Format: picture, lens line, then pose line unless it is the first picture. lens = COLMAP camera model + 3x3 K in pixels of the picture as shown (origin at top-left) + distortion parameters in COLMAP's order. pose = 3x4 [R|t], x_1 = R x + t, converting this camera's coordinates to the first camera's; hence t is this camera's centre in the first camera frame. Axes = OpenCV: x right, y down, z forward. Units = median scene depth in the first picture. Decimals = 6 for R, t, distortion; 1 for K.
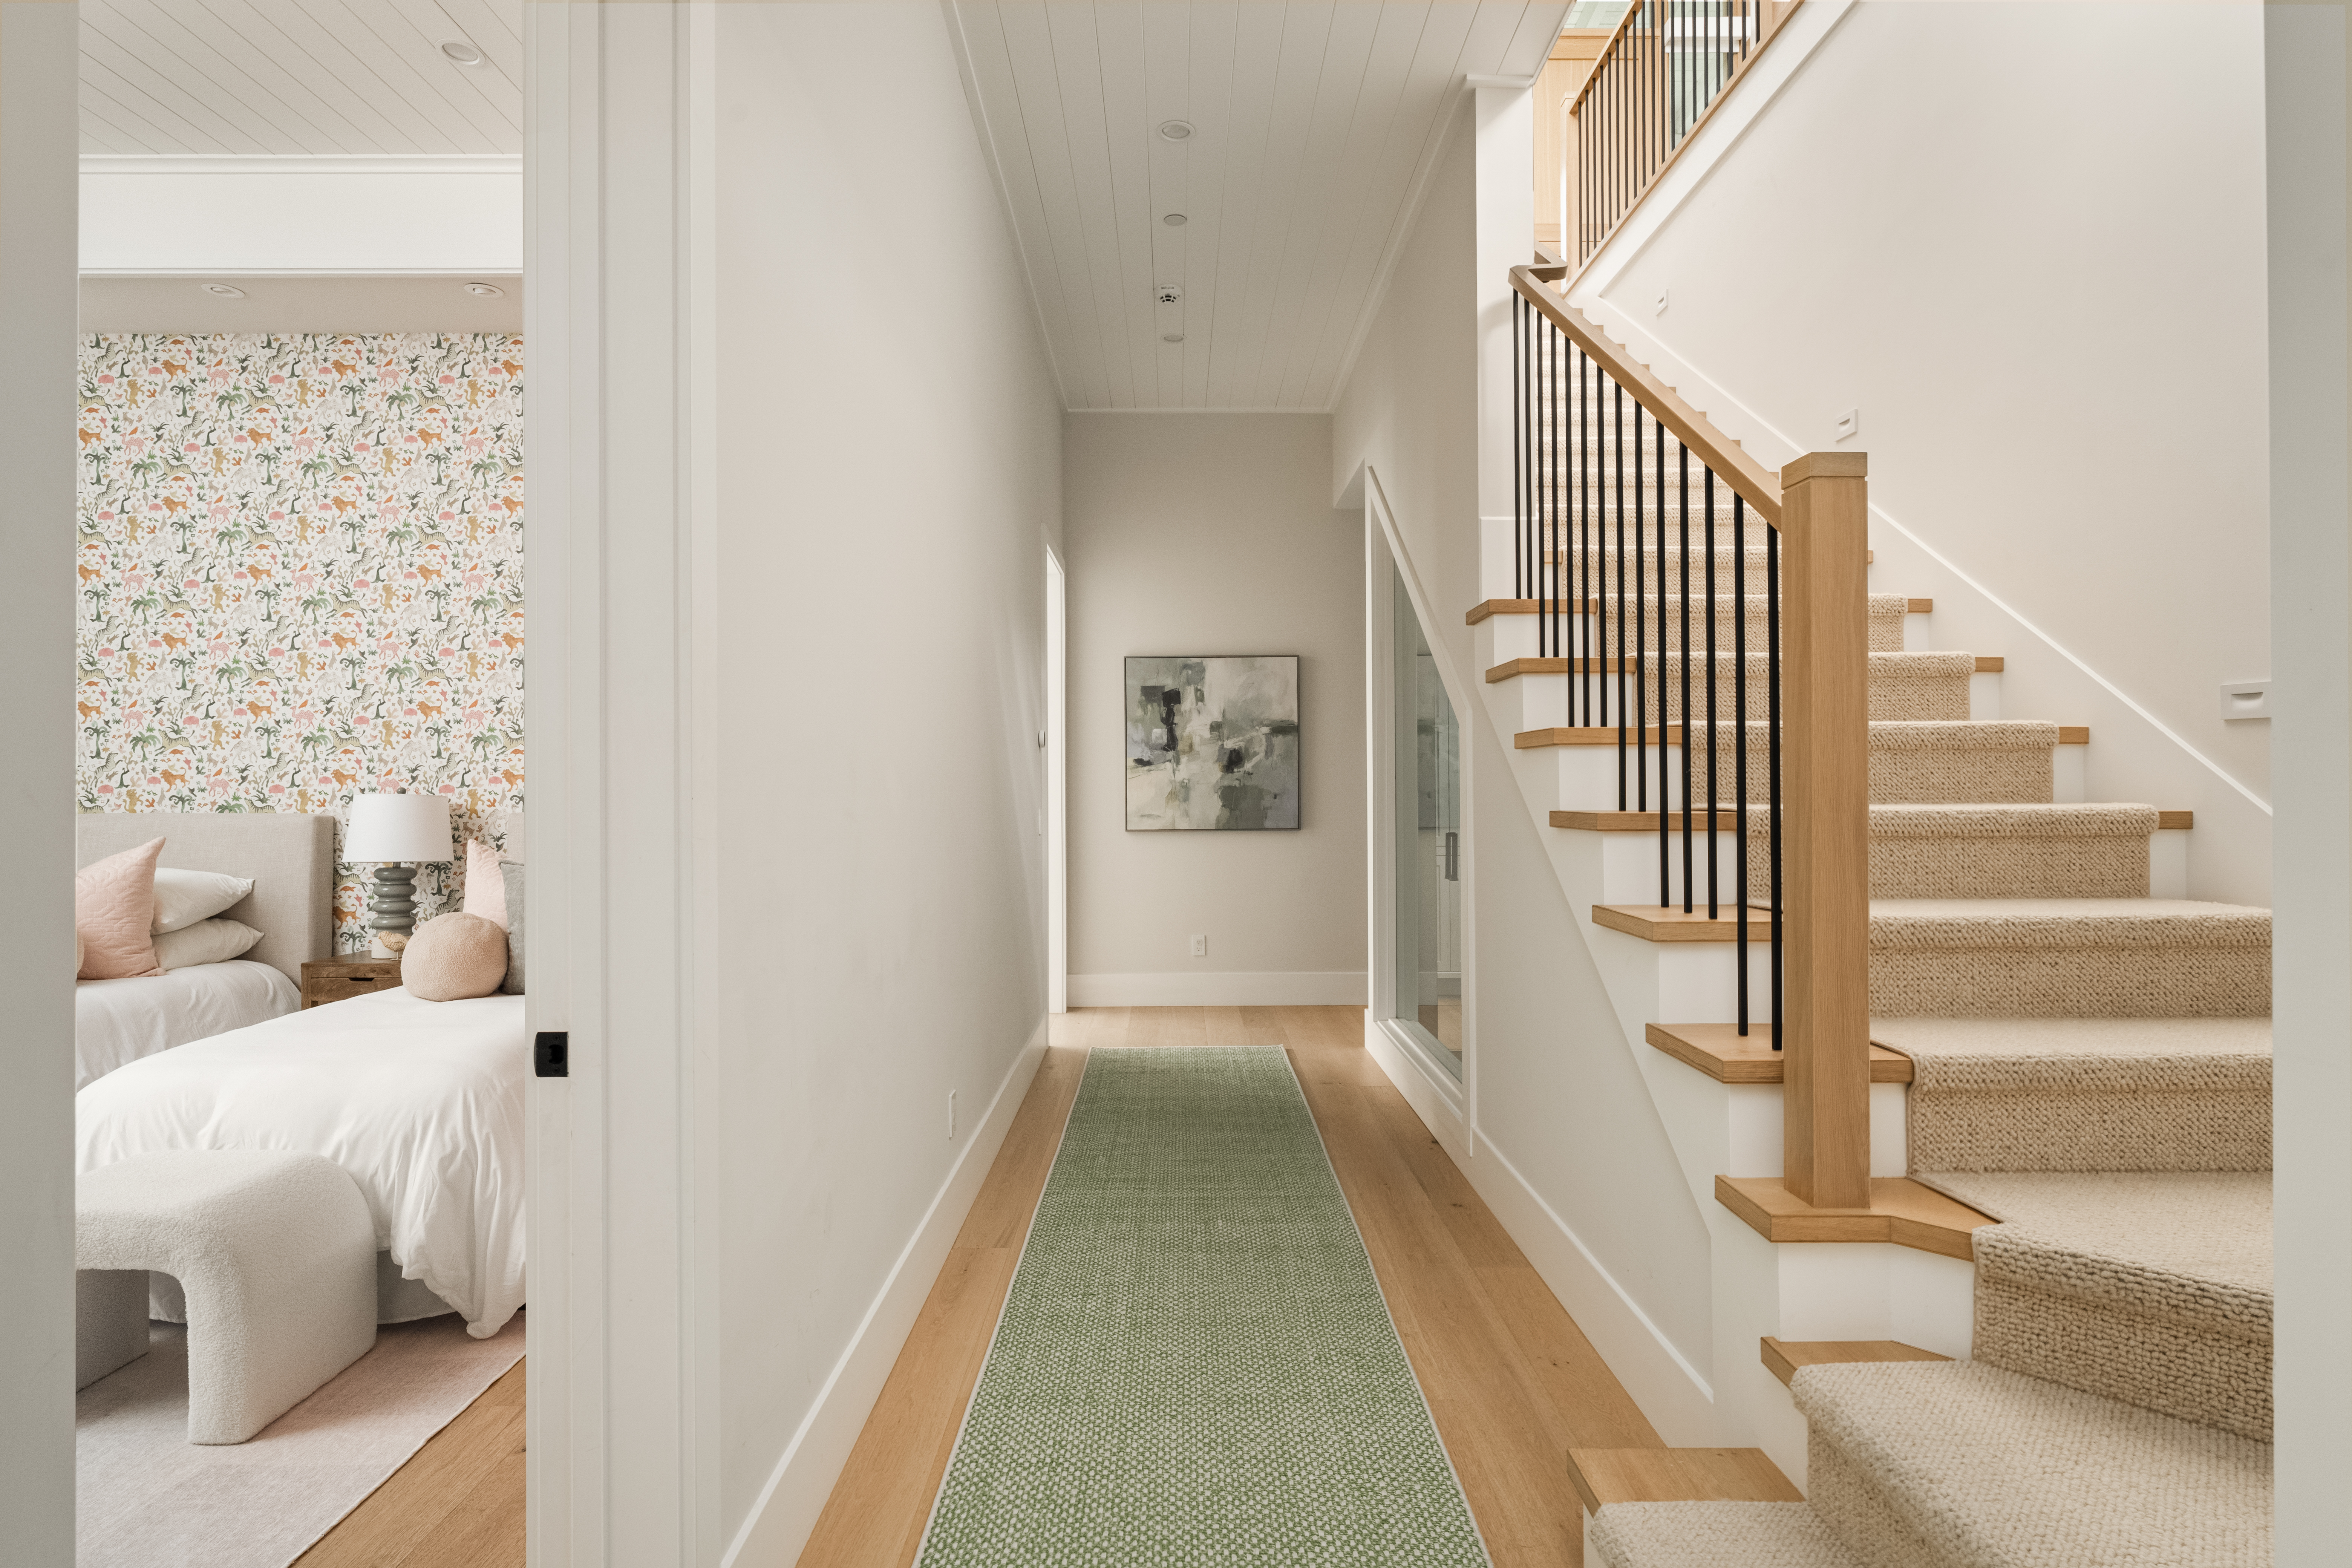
lens RADIAL K [[950.4, 0, 1172.8], [0, 950.4, 802.9], [0, 0, 1]] dist [-0.009290, 0.000133]
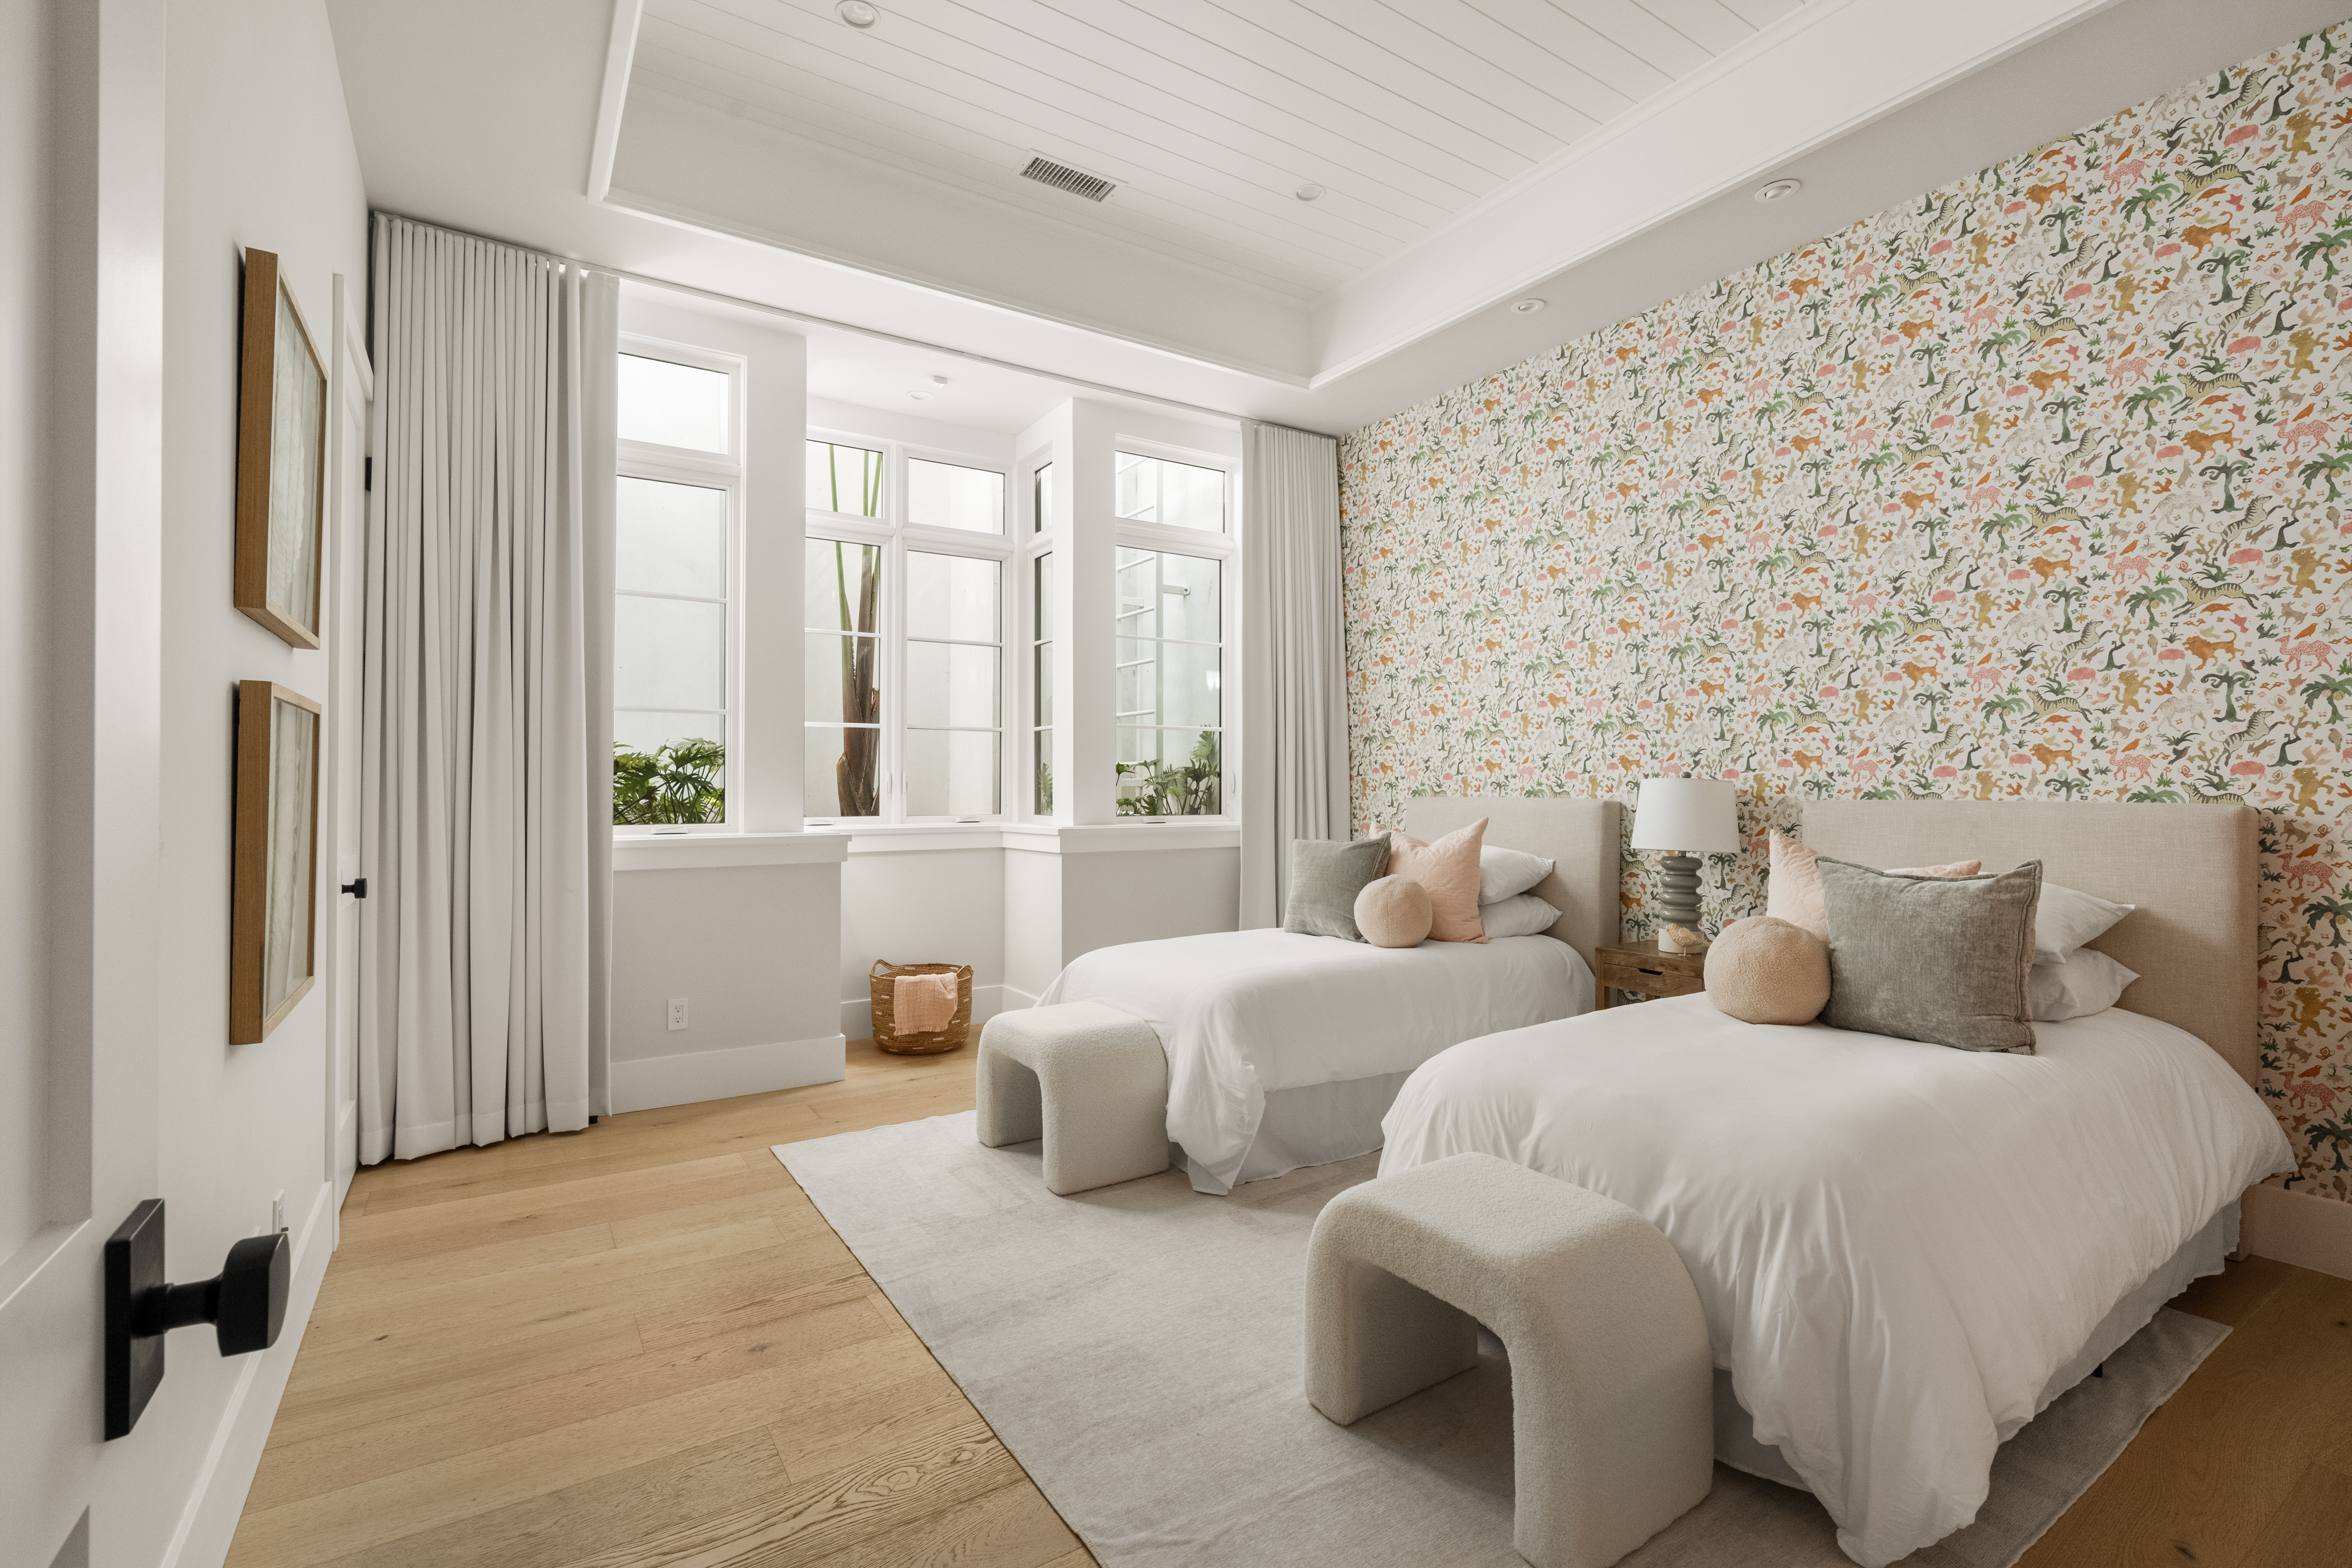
lens RADIAL K [[1057.8, 0, 1183.2], [0, 1057.8, 762.1], [0, 0, 1]] dist [0.027983, 0.000401]
pose [[0.544794, -0.019591, -0.838341, -0.198807], [-0.001647, 0.999700, -0.024432, 0.000104], [0.838568, 0.014691, 0.544599, -0.003565]]
